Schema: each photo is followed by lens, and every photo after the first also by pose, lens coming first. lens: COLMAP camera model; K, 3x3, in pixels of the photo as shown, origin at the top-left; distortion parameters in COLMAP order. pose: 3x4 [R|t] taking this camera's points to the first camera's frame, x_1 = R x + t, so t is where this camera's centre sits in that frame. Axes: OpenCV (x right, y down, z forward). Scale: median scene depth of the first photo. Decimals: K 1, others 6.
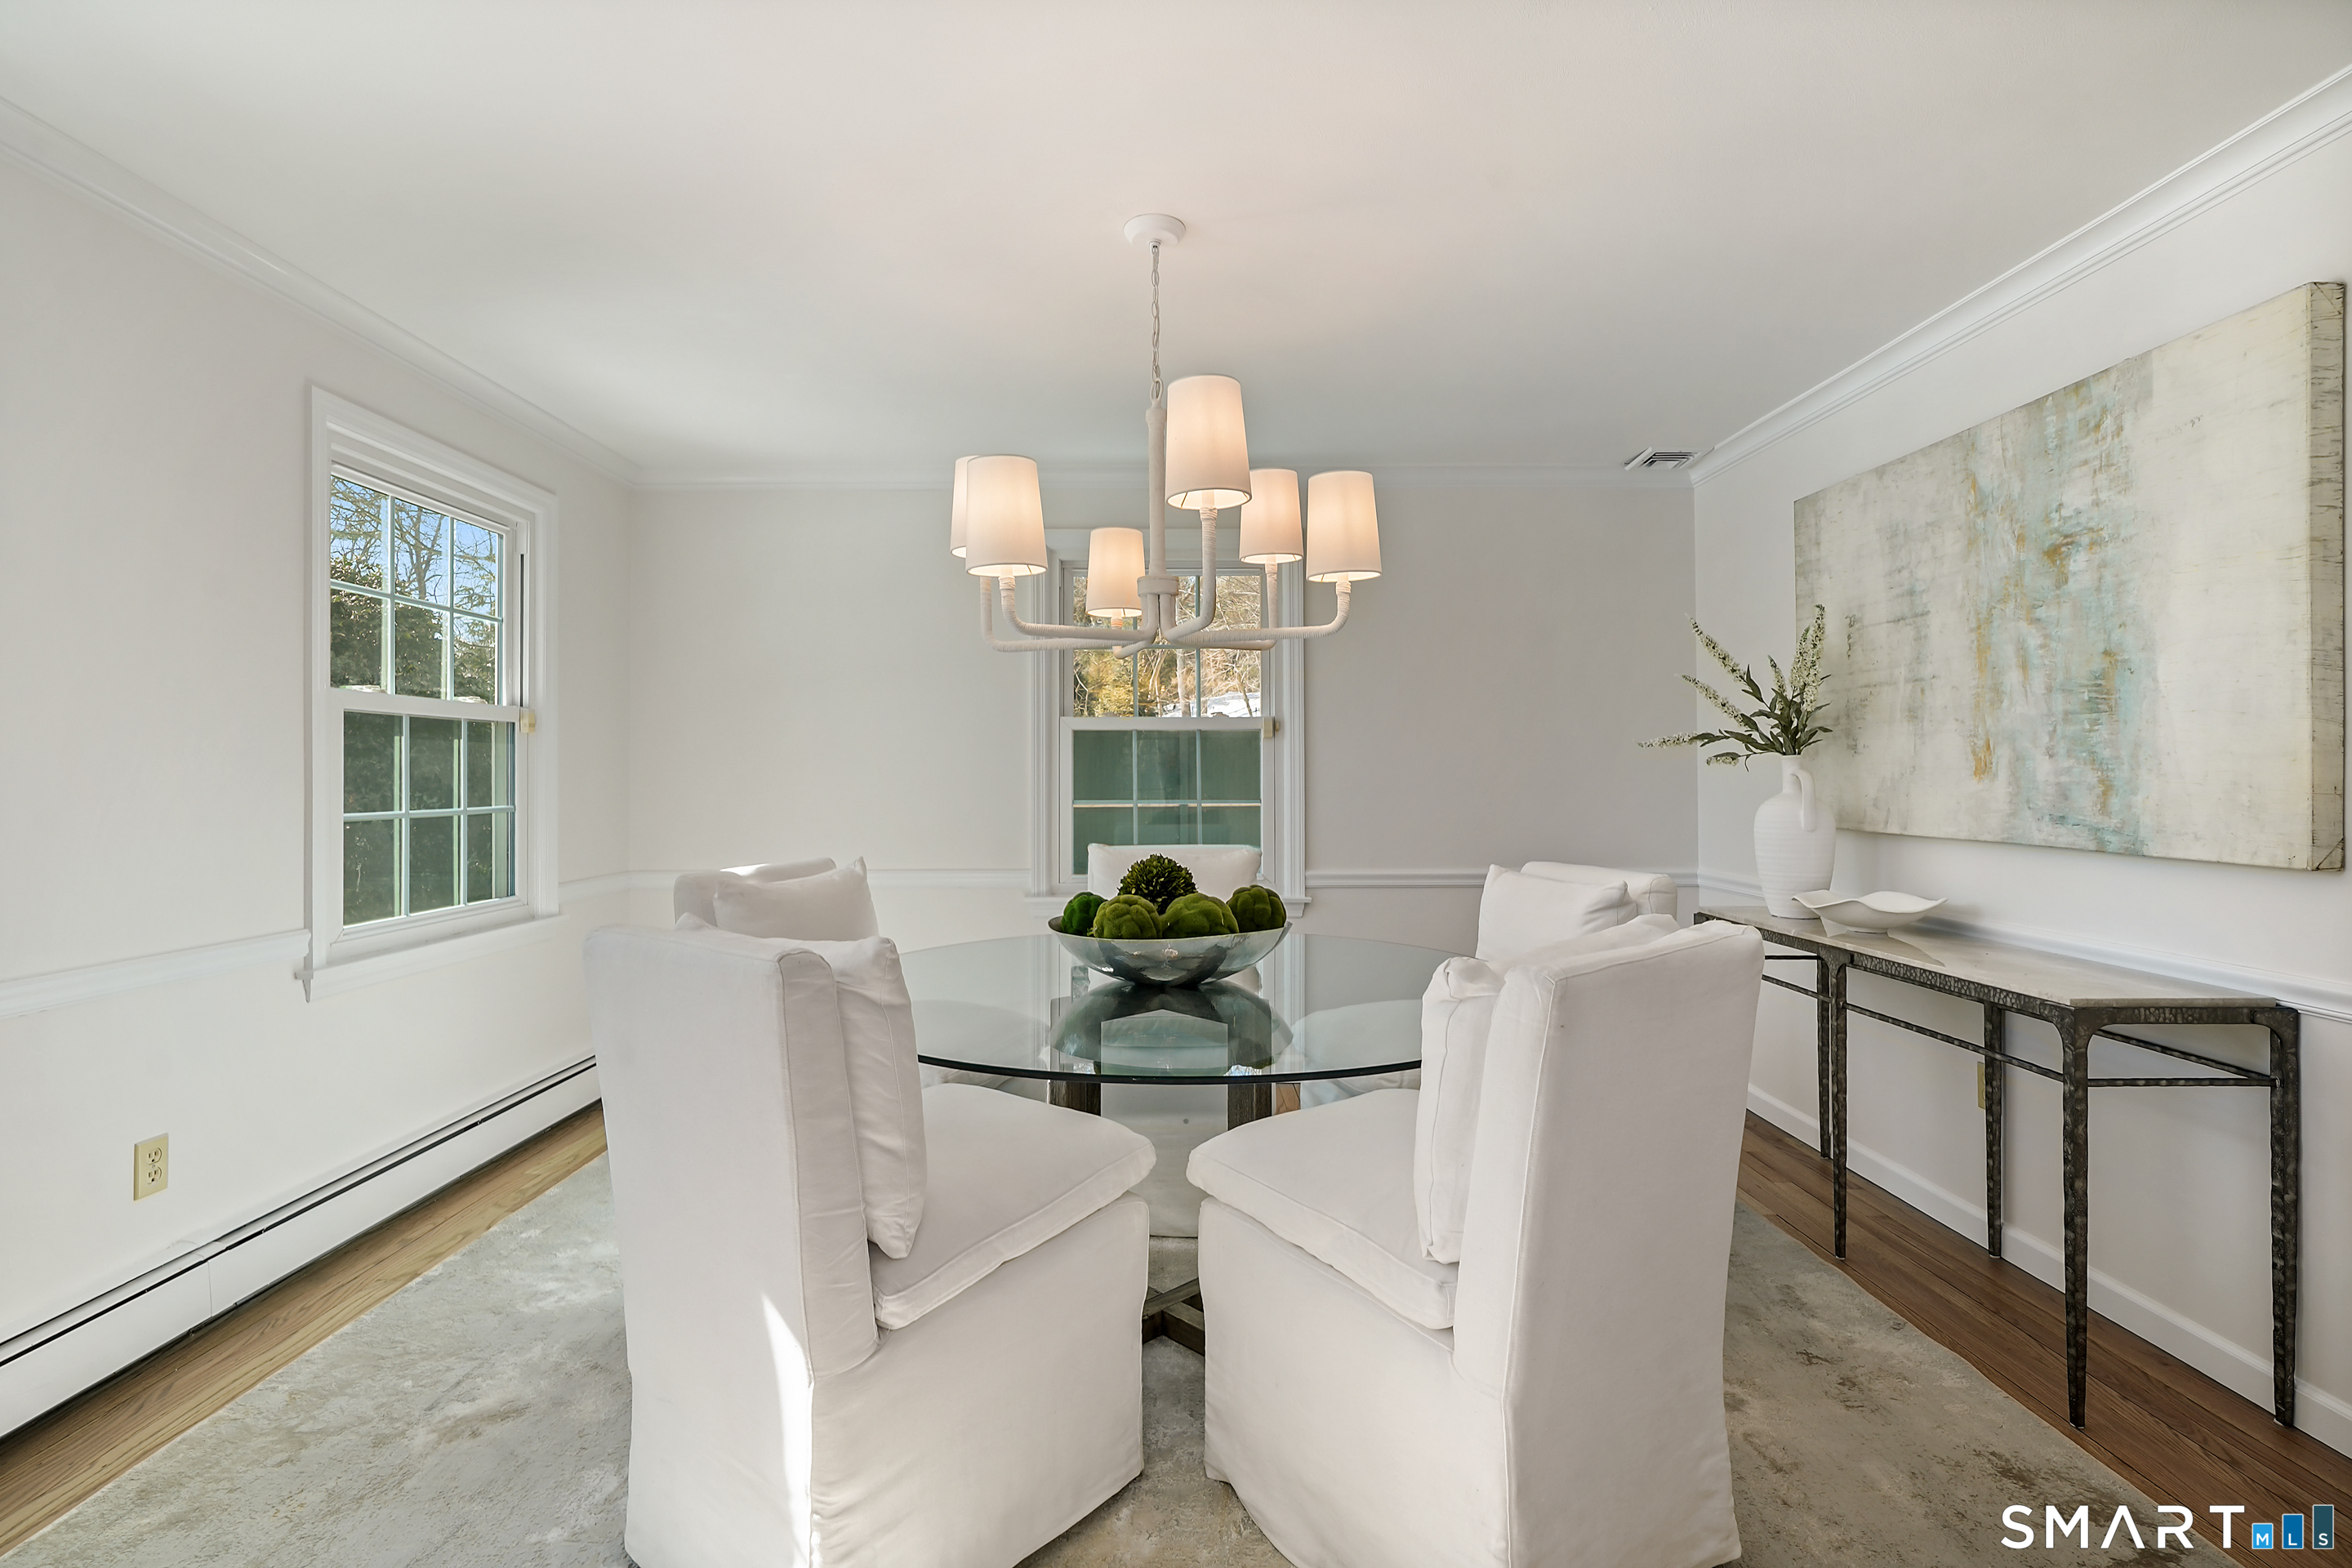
lens RADIAL K [[1096.0, 0, 1166.4], [0, 1096.0, 789.3], [0, 0, 1]] dist [-0.003261, -0.000366]
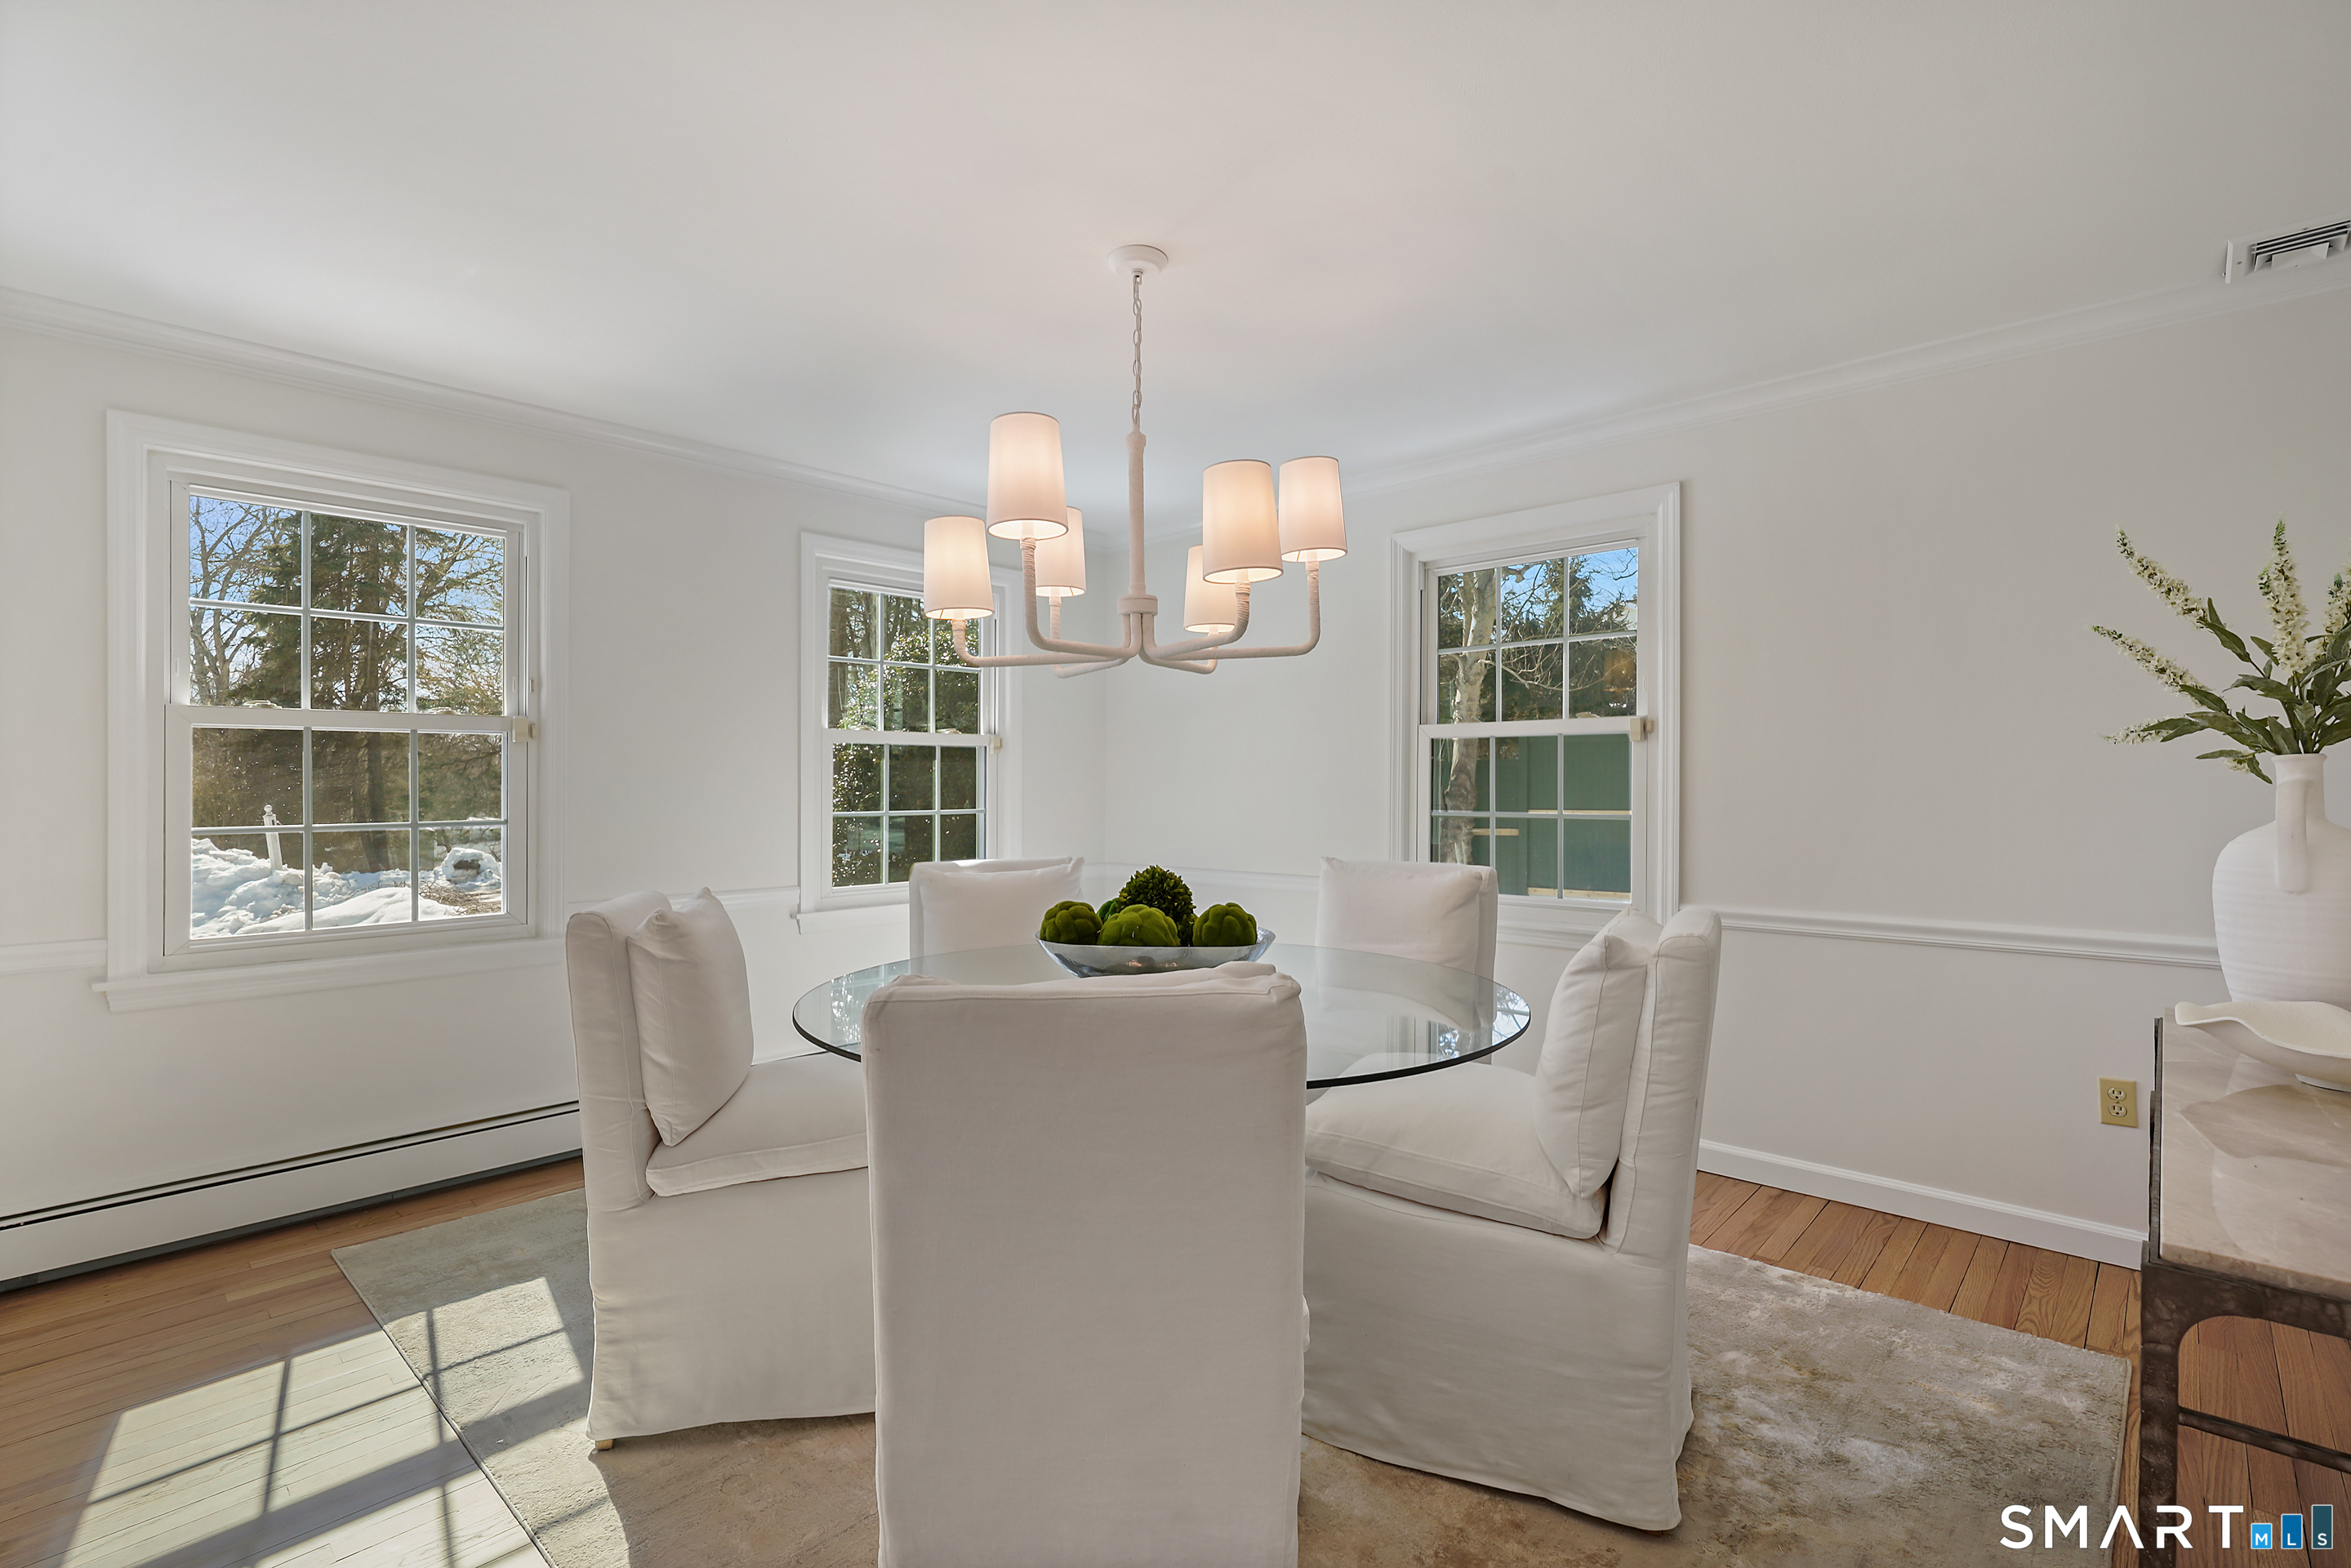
lens RADIAL K [[1076.7, 0, 1202.7], [0, 1076.7, 783.1], [0, 0, 1]] dist [-0.001148, -0.000001]
pose [[0.735911, -0.001308, -0.677077, 0.653010], [-0.005544, 0.999953, -0.007957, -0.008590], [0.677056, 0.009610, 0.735869, 0.263524]]
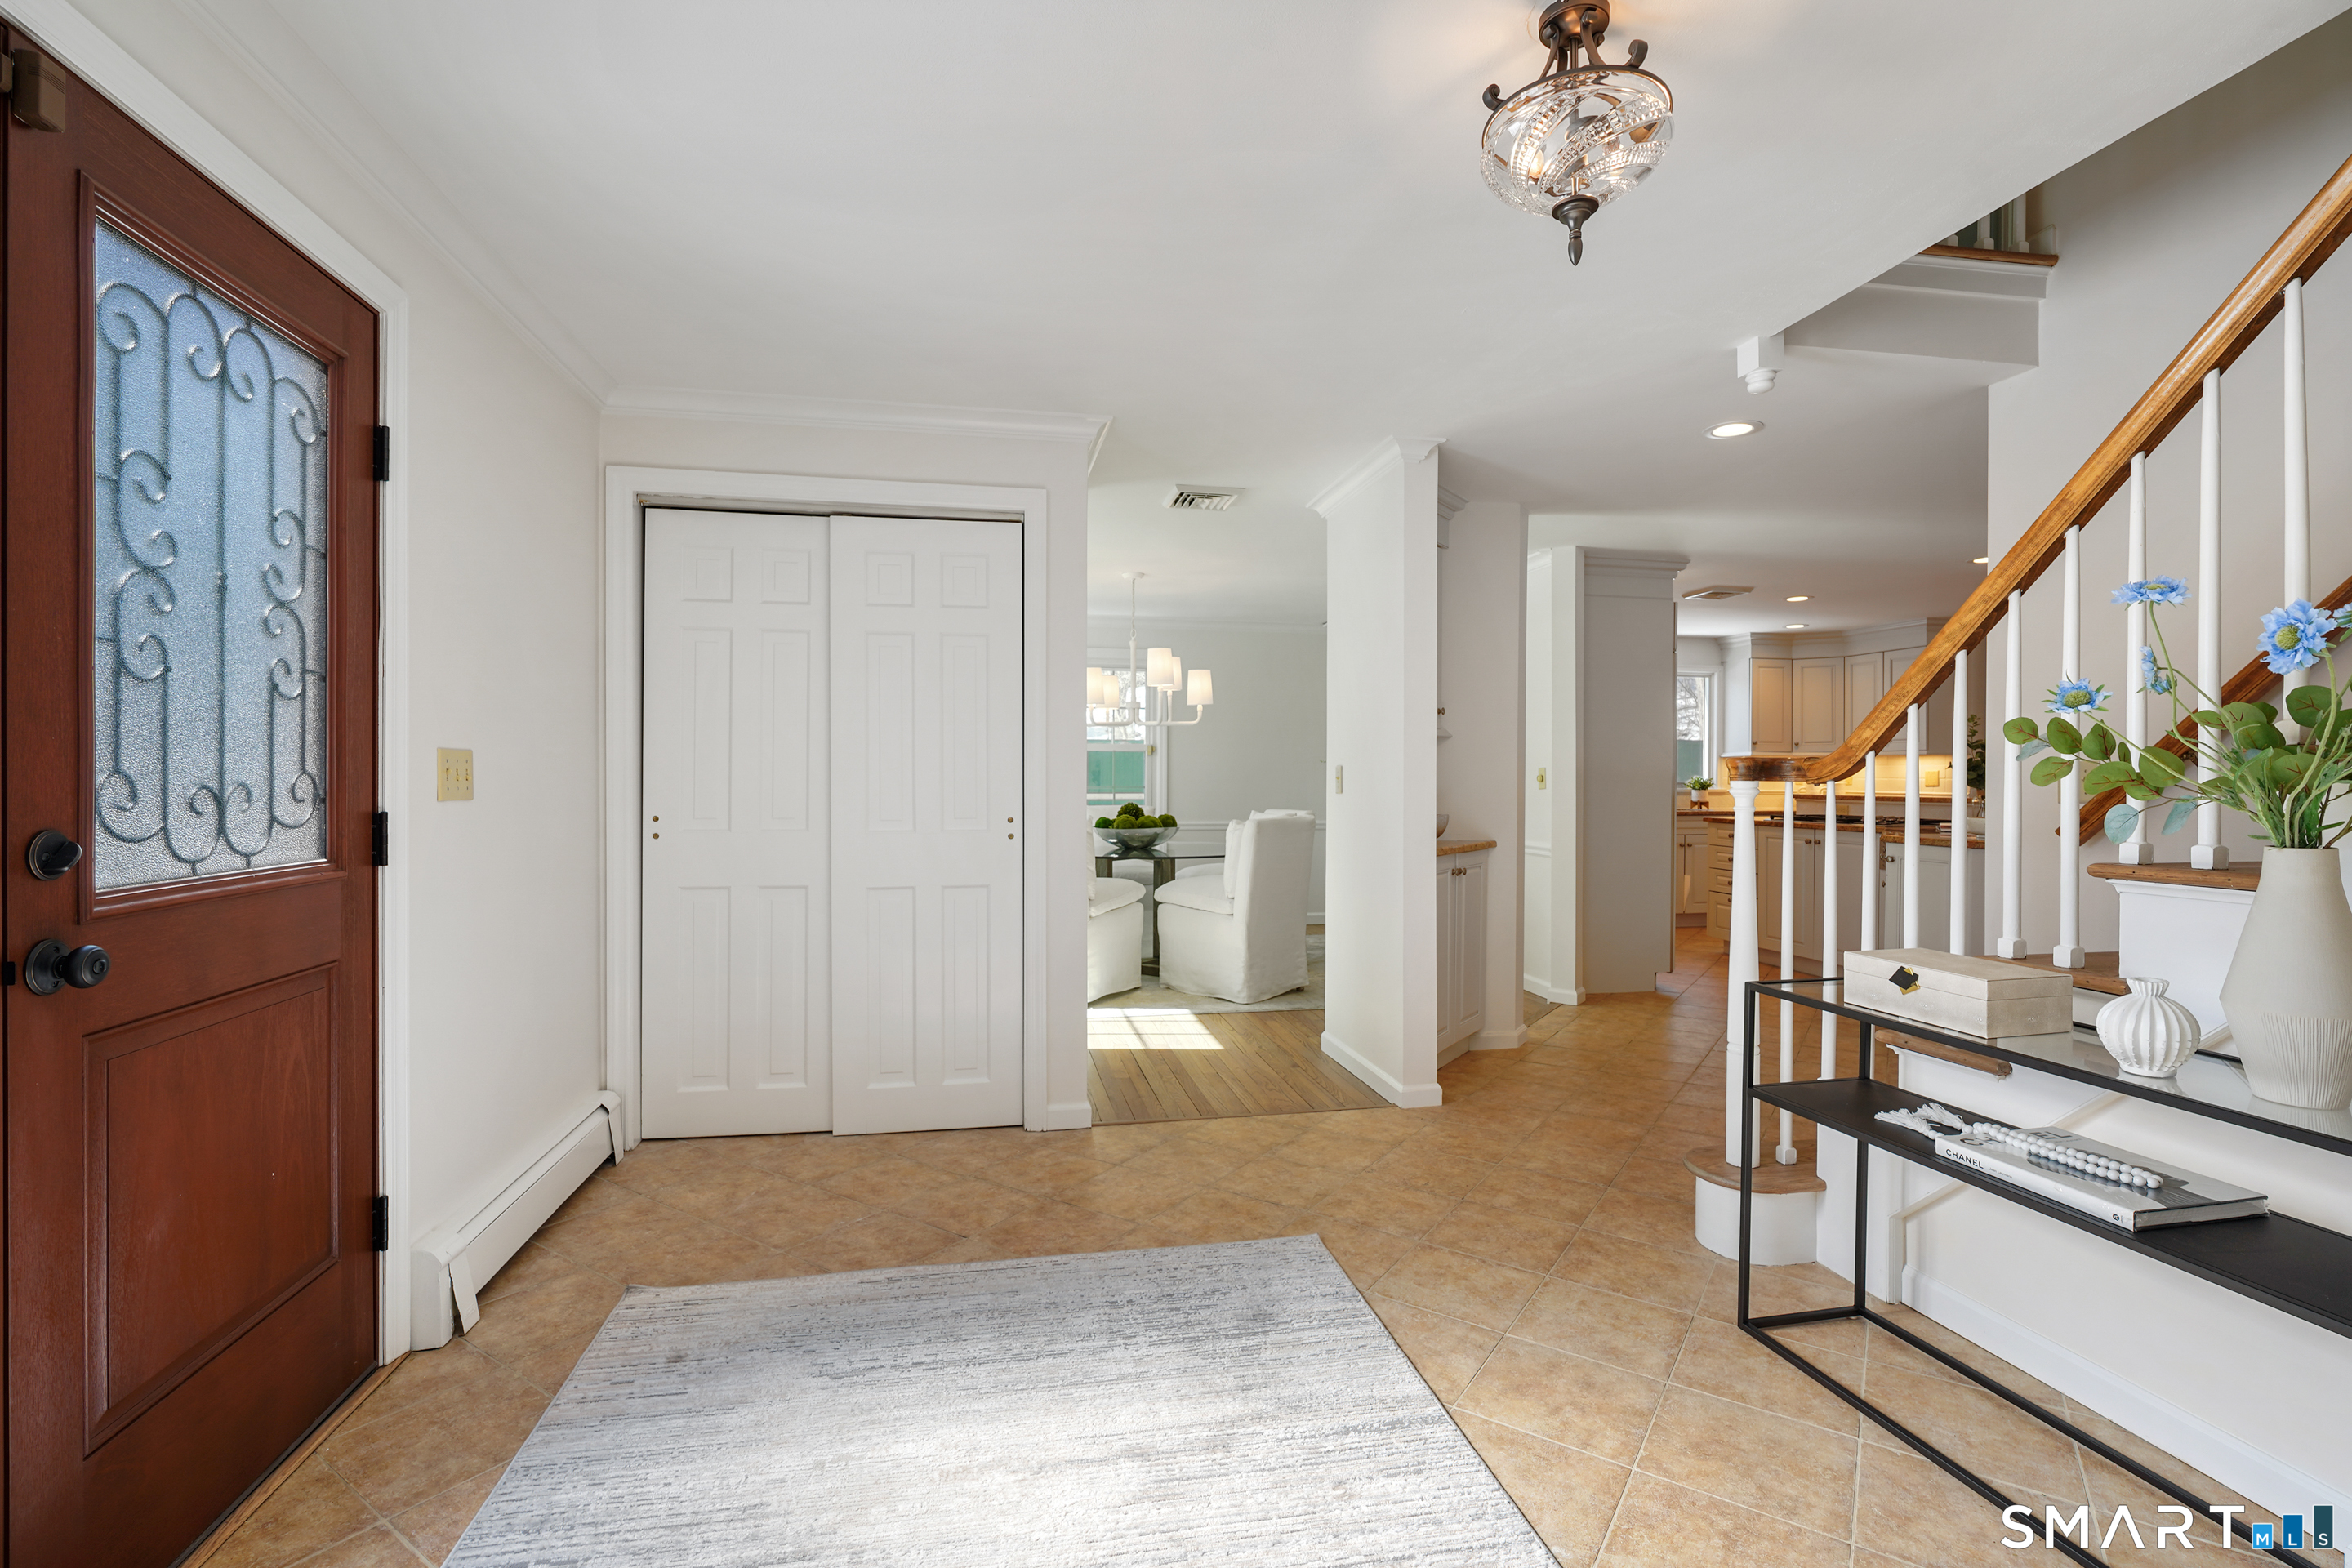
lens RADIAL K [[1096.0, 0, 1166.4], [0, 1096.0, 789.3], [0, 0, 1]] dist [-0.003261, -0.000366]
pose [[0.984785, 0.001879, 0.173769, -0.389391], [-0.001134, 0.999990, -0.004388, 0.042577], [-0.173775, 0.004124, 0.984777, -1.670898]]
